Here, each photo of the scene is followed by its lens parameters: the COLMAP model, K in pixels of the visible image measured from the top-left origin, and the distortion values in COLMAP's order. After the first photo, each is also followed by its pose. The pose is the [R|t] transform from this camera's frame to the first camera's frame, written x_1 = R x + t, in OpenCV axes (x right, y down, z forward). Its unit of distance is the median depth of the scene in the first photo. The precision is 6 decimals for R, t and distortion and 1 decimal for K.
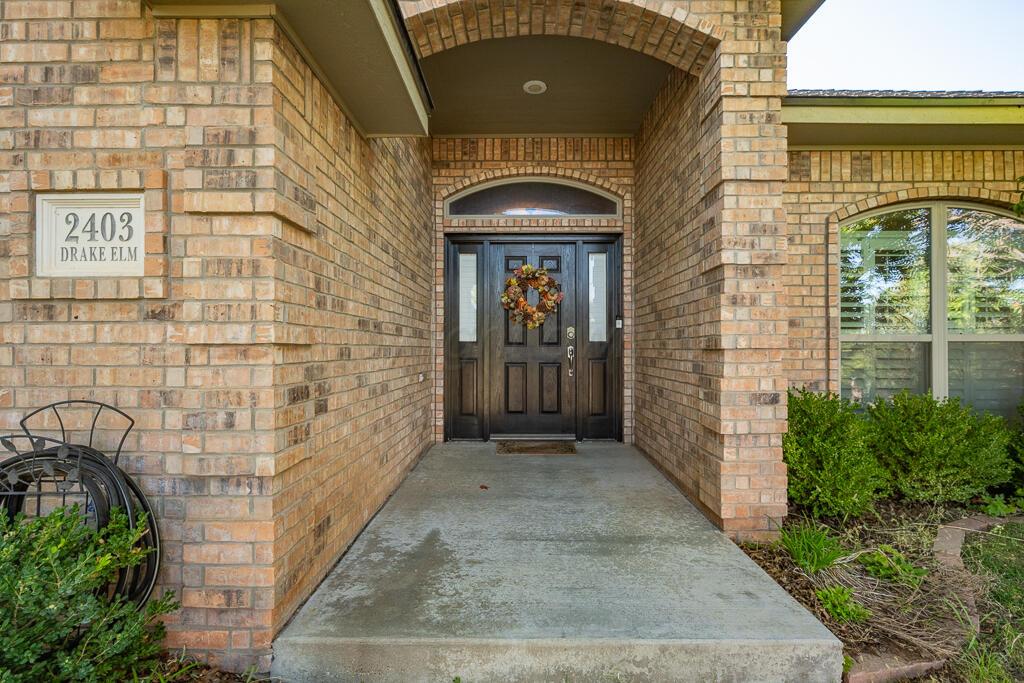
lens RADIAL K [[444.2, 0, 512.0], [0, 444.2, 341.5], [0, 0, 1]] dist [-0.000791, -0.000098]
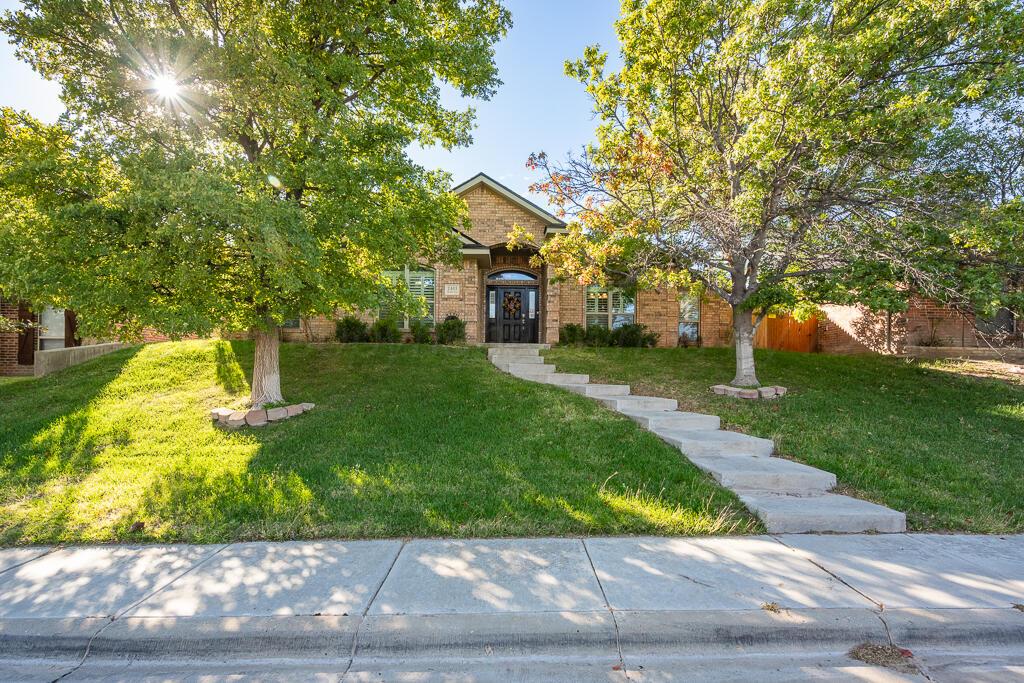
lens RADIAL K [[402.9, 0, 512.0], [0, 402.9, 341.5], [0, 0, 1]] dist [0.000103, 0.000071]
pose [[0.999148, 0.017698, 0.037279, -0.061143], [-0.015591, 0.998305, -0.056074, 0.341351], [-0.038209, 0.055445, 0.997730, -1.964670]]
